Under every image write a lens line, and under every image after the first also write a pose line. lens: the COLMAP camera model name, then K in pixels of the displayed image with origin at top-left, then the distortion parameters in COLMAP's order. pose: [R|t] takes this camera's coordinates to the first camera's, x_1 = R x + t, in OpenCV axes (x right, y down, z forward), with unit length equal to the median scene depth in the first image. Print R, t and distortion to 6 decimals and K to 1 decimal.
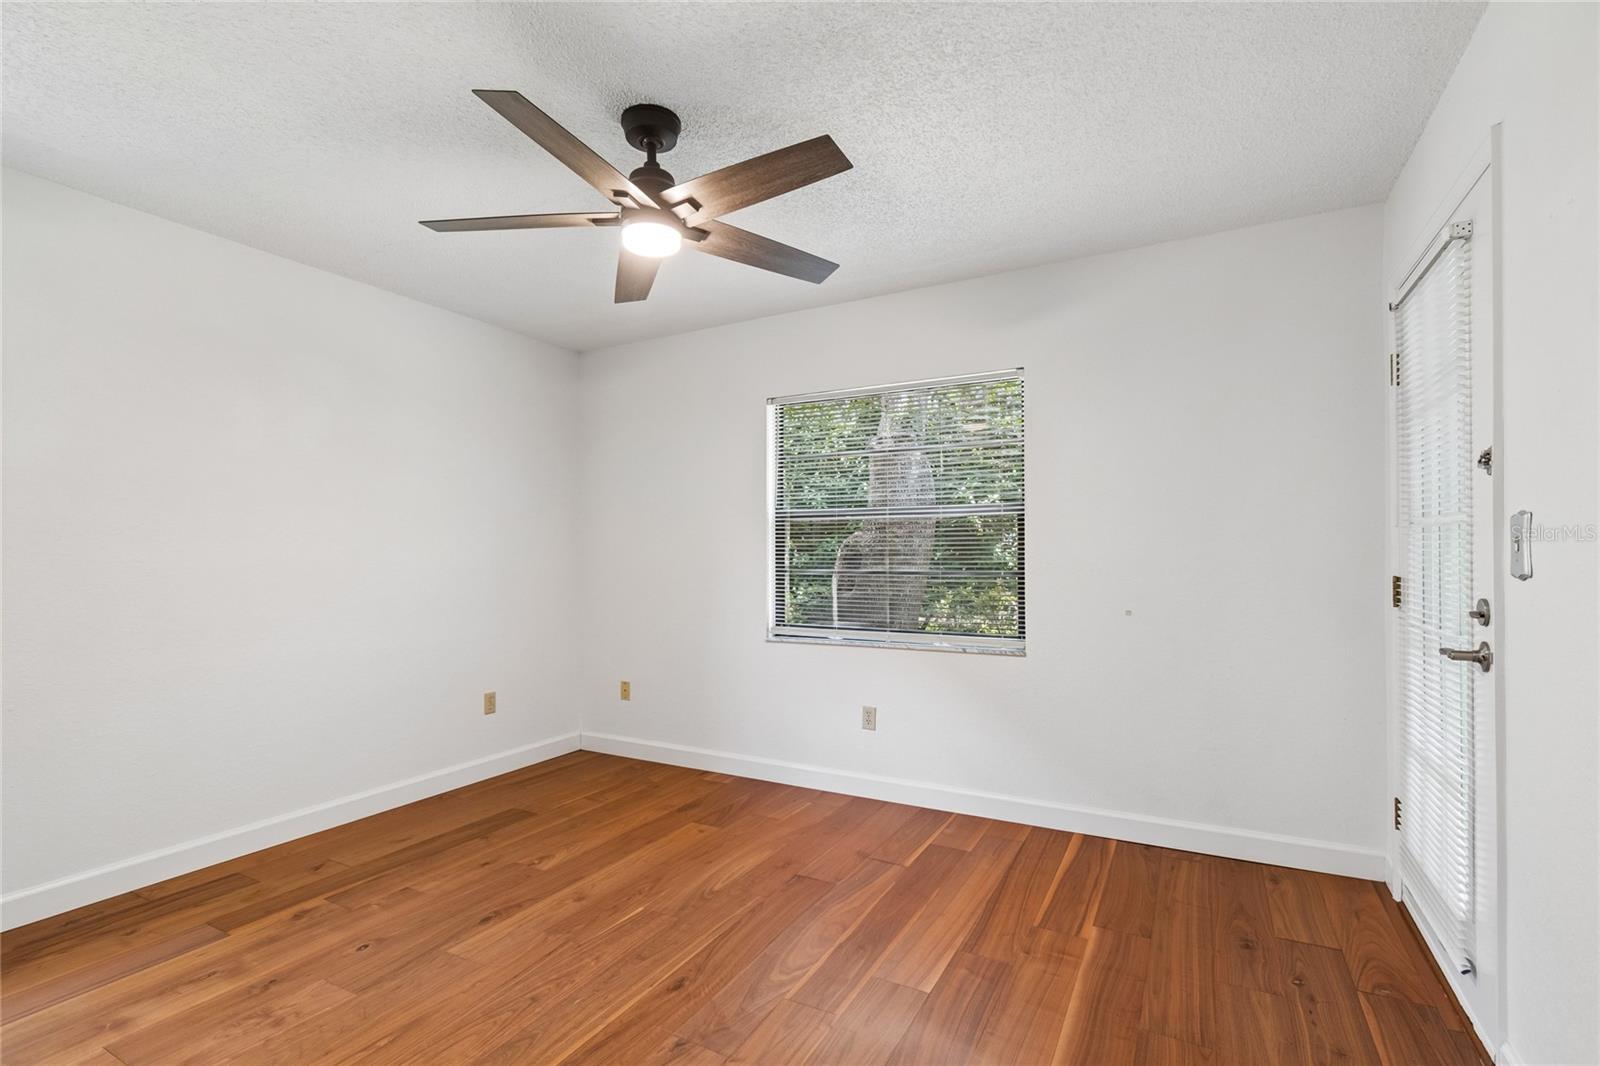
lens RADIAL K [[746.8, 0, 788.8], [0, 746.8, 543.0], [0, 0, 1]] dist [0.000401, -0.000042]
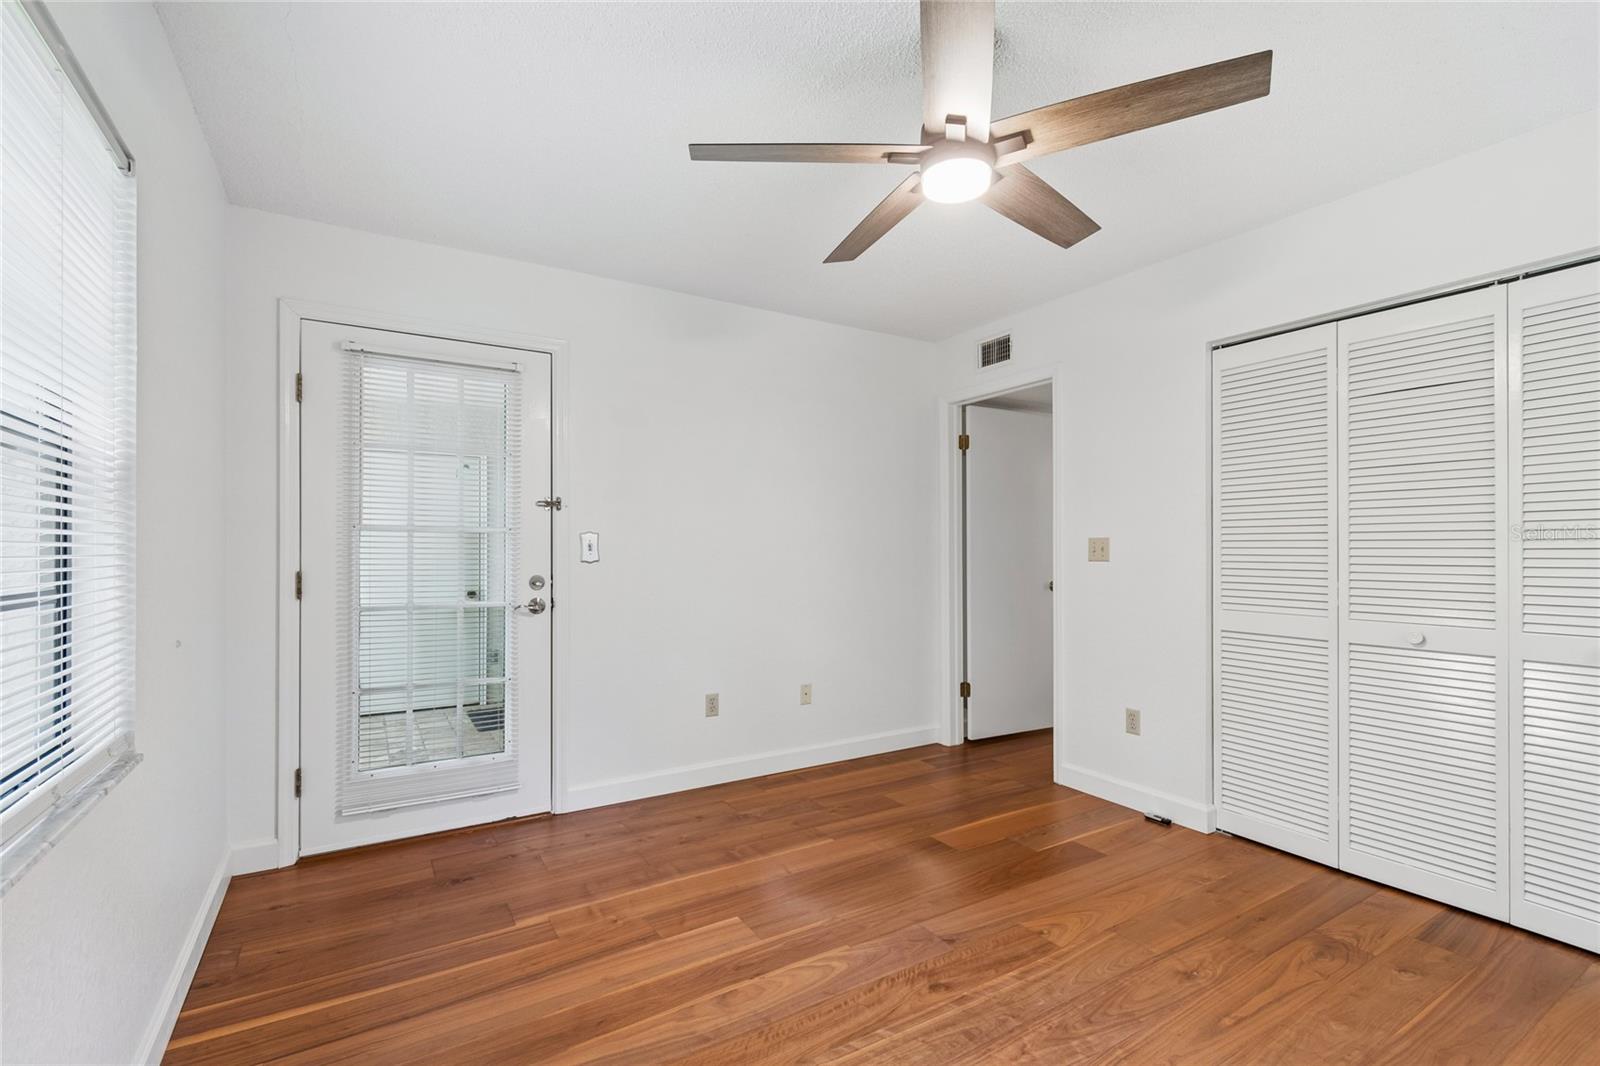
lens RADIAL K [[711.5, 0, 805.1], [0, 711.5, 535.8], [0, 0, 1]] dist [-0.000853, -0.000168]
pose [[-0.874548, 0.013020, 0.484765, -0.305306], [-0.005458, 0.999312, -0.036686, 0.021447], [-0.484909, -0.034730, -0.873875, 1.282111]]
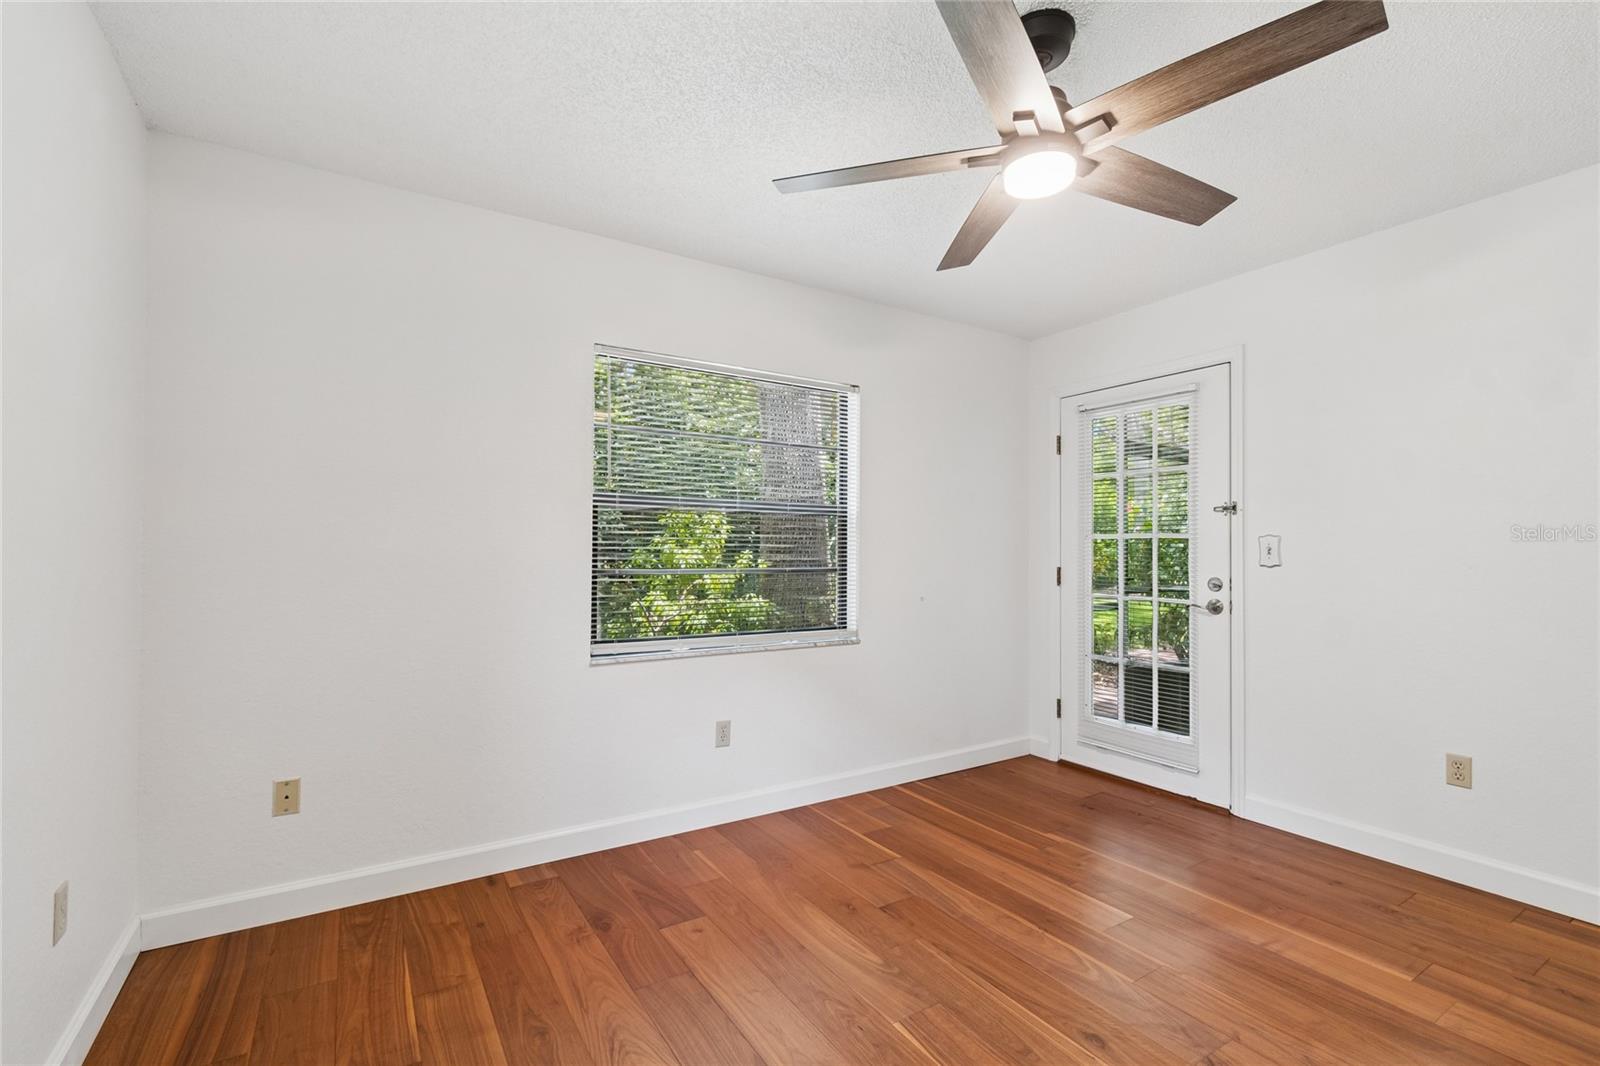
lens RADIAL K [[711.5, 0, 805.1], [0, 711.5, 535.8], [0, 0, 1]] dist [-0.000853, -0.000168]
pose [[0.473280, 0.025579, 0.880541, -0.712497], [-0.022364, 0.999605, -0.017018, 0.011622], [-0.880628, -0.011638, 0.473665, 0.606670]]
